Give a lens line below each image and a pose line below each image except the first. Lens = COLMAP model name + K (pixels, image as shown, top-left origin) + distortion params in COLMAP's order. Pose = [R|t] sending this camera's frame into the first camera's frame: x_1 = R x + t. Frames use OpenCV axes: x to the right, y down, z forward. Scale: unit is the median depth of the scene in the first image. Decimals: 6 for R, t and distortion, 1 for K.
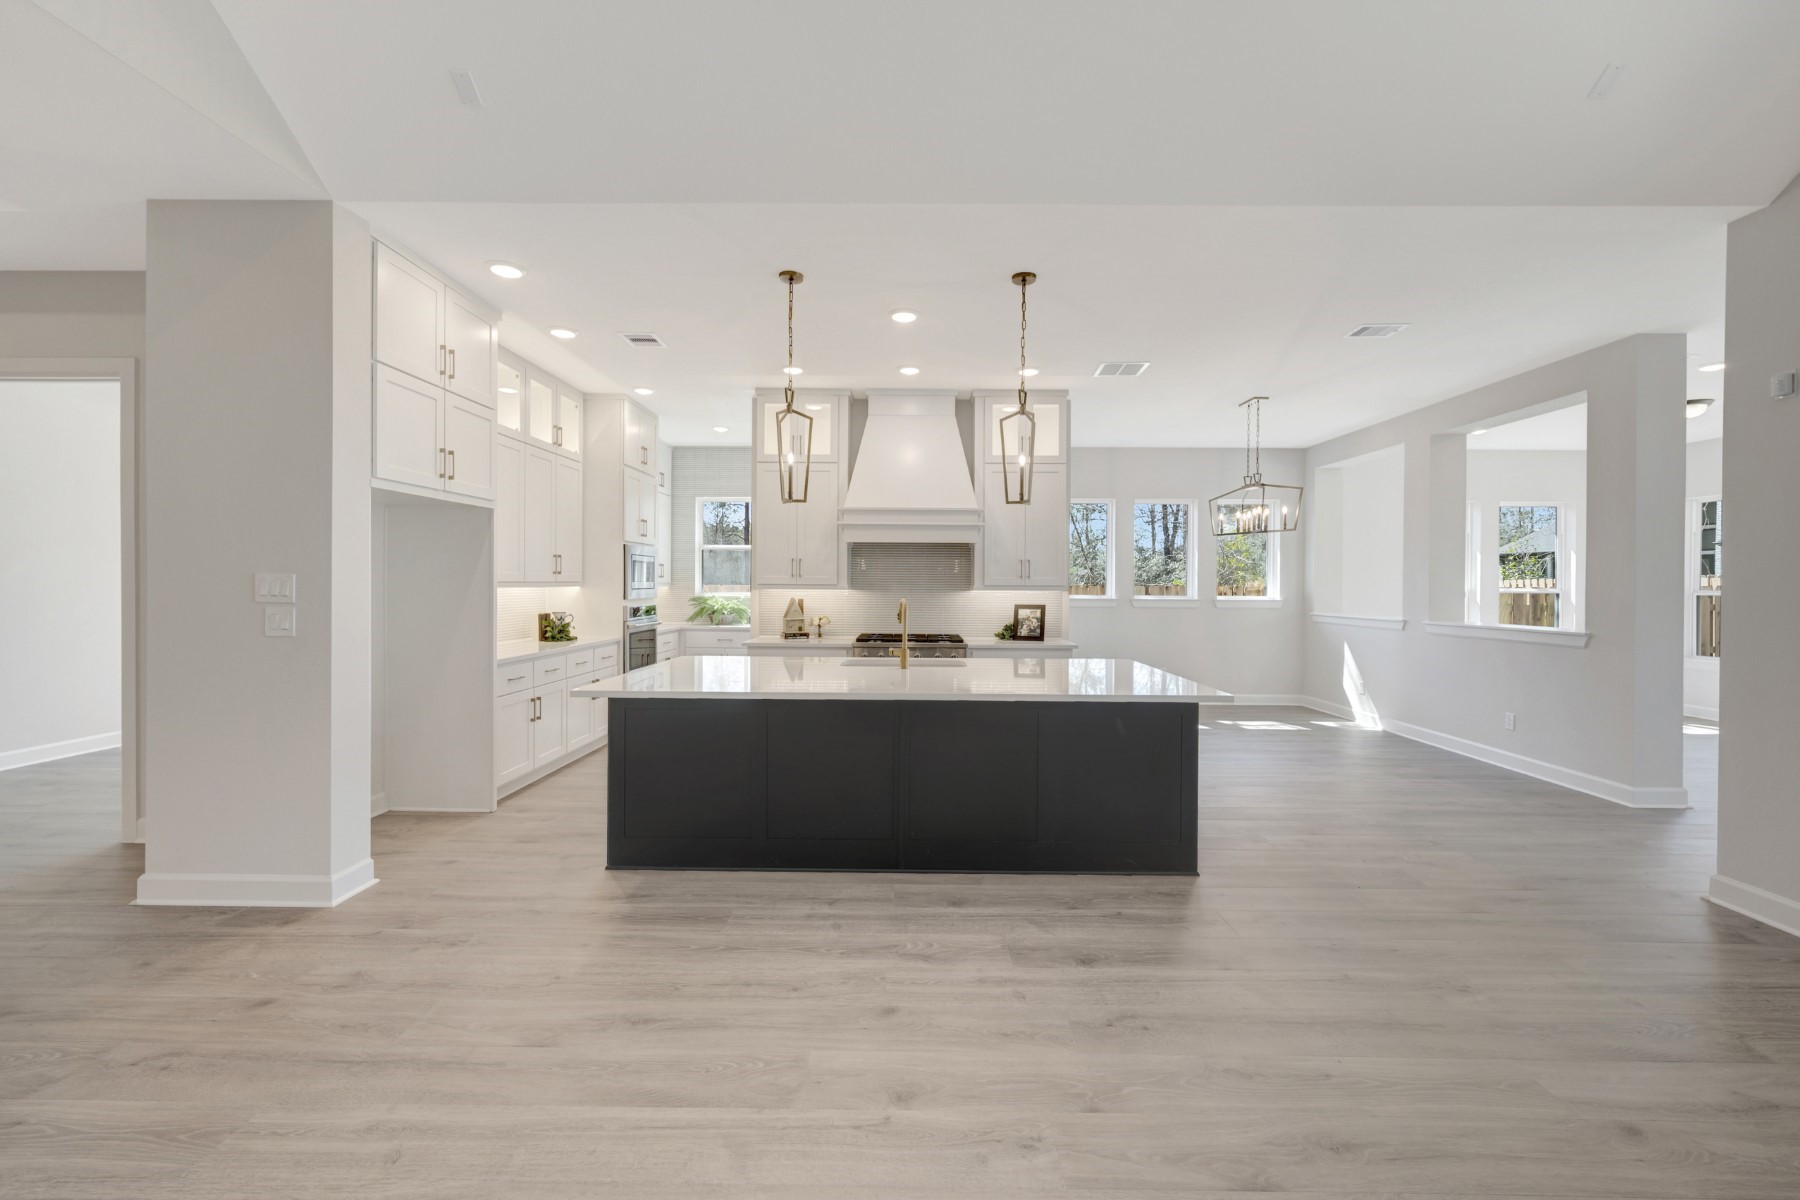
lens RADIAL K [[720.0, 0, 905.3], [0, 720.0, 587.6], [0, 0, 1]] dist [-0.002641, 0.001039]
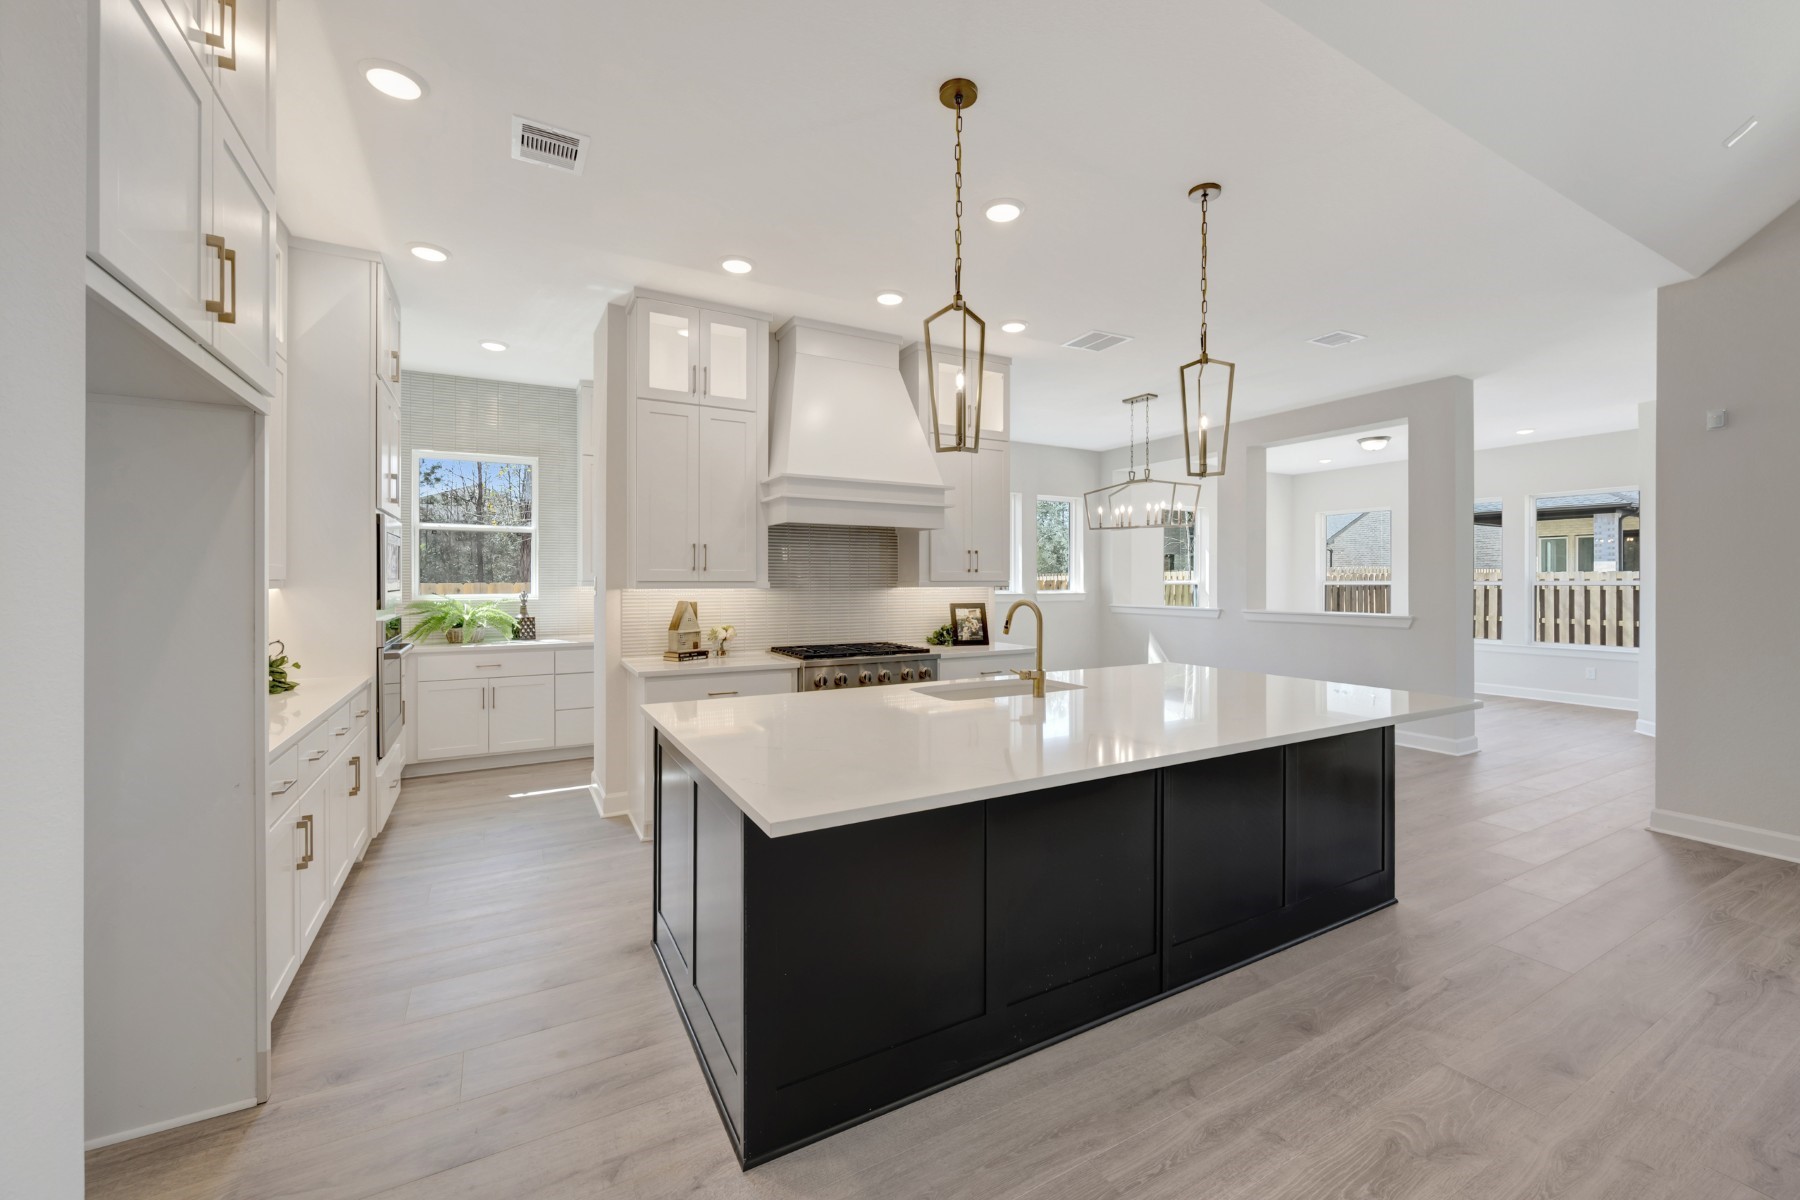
lens RADIAL K [[720.0, 0, 910.3], [0, 720.0, 581.2], [0, 0, 1]] dist [-0.002641, 0.001039]
pose [[0.865033, -0.007406, 0.501661, -0.350864], [0.008173, 0.999966, 0.000669, -0.004005], [-0.501649, 0.003521, 0.865064, 0.326680]]
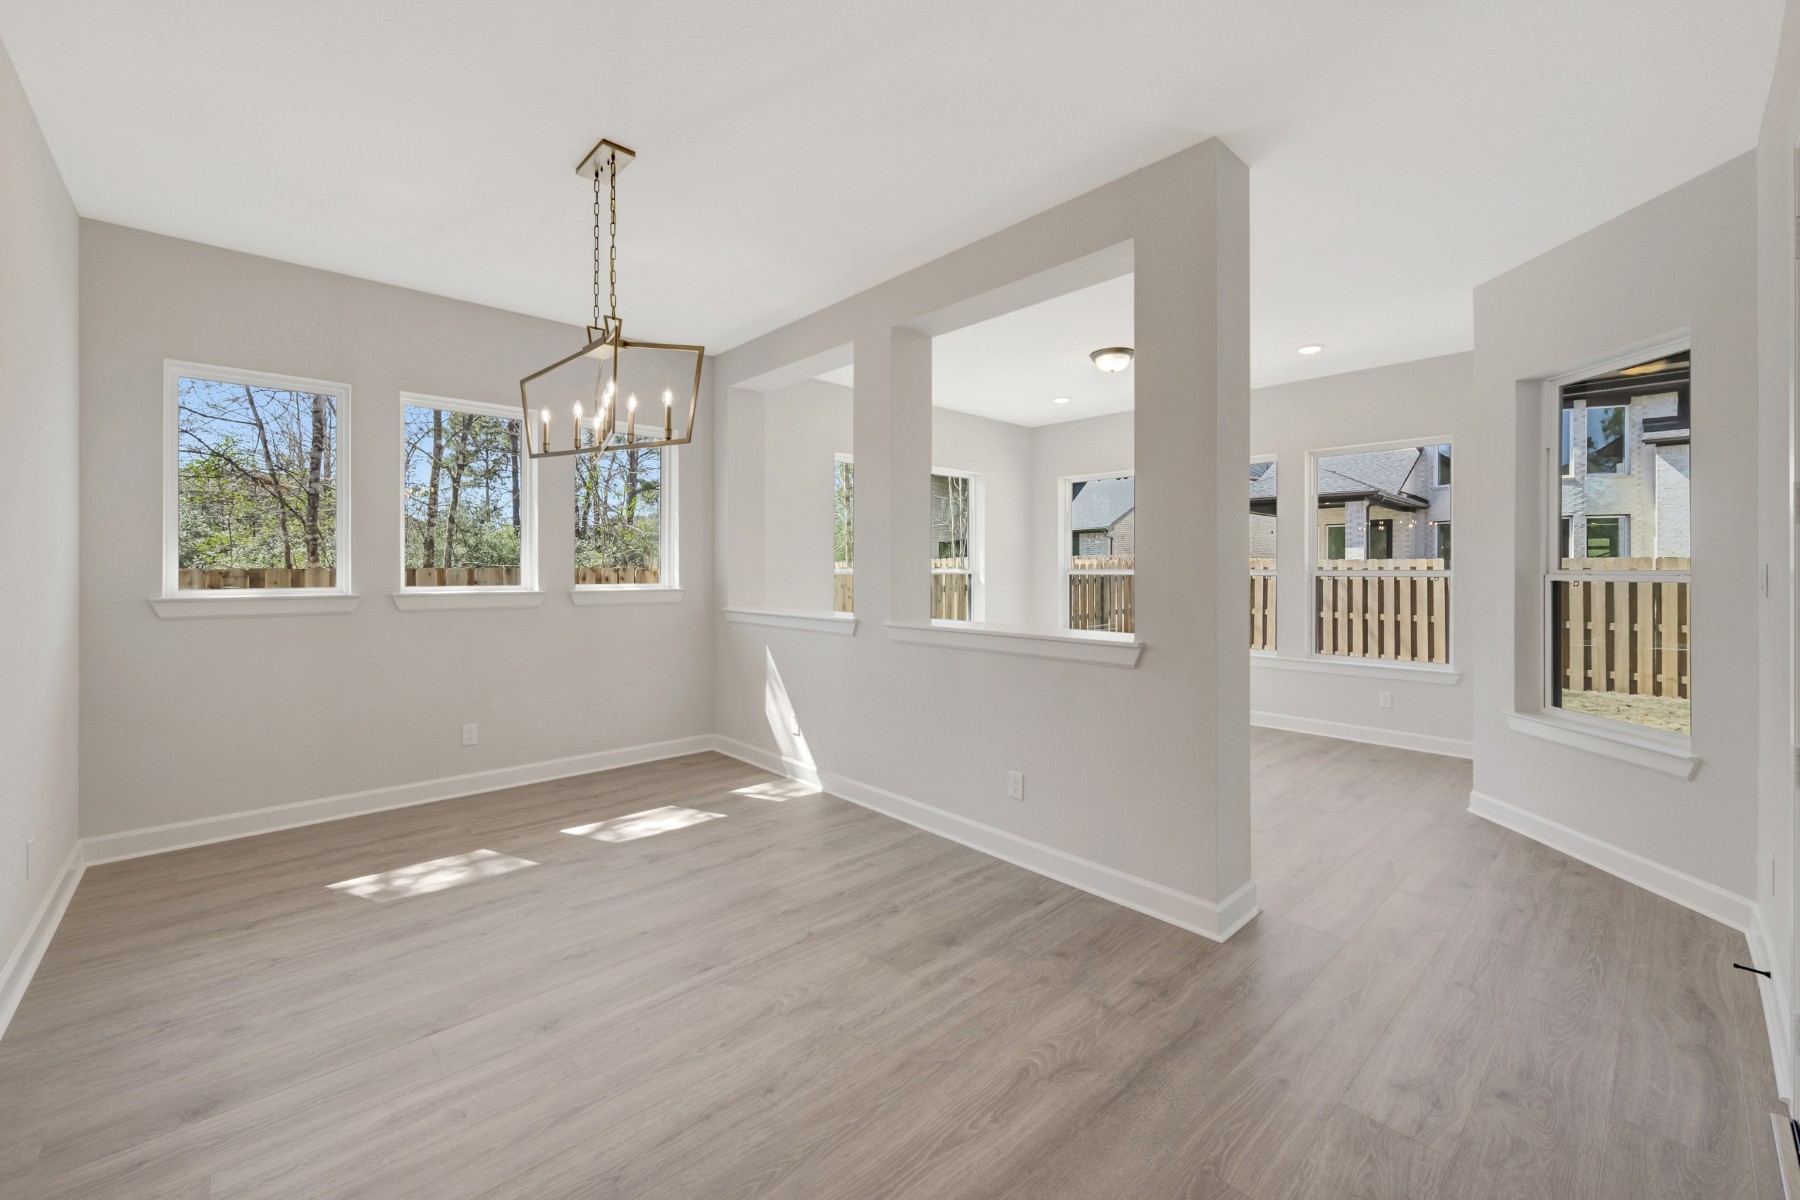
lens RADIAL K [[720.0, 0, 911.9], [0, 720.0, 566.3], [0, 0, 1]] dist [-0.002641, 0.001039]
pose [[0.721358, -0.003678, 0.692553, 0.351992], [0.007350, 0.999970, -0.002346, -0.000099], [-0.692523, 0.006783, 0.721364, 0.616753]]
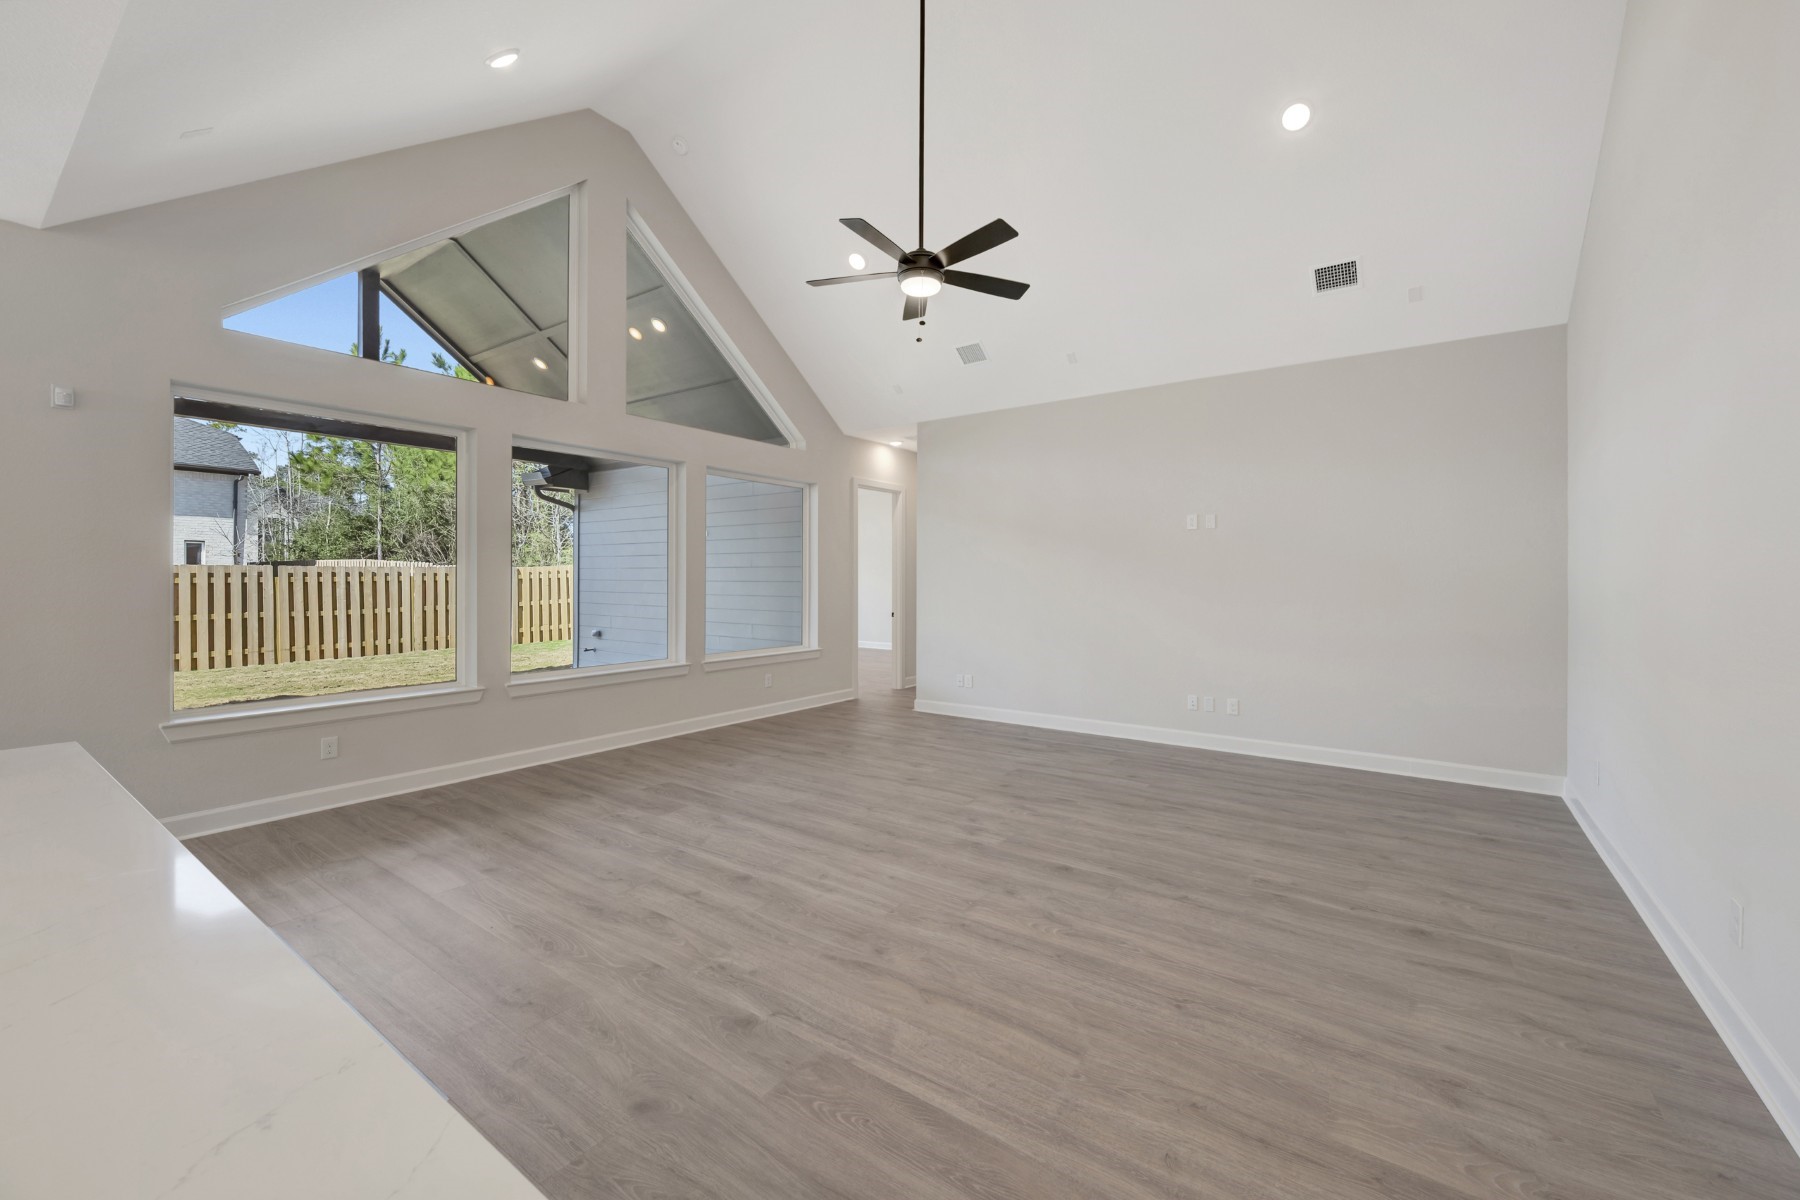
lens RADIAL K [[720.0, 0, 911.5], [0, 720.0, 592.3], [0, 0, 1]] dist [-0.002641, 0.001039]
pose [[-0.823308, -0.020248, 0.567233, -0.299149], [-0.003278, 0.999516, 0.030920, -0.004997], [-0.567585, 0.023598, -0.822977, 0.619760]]
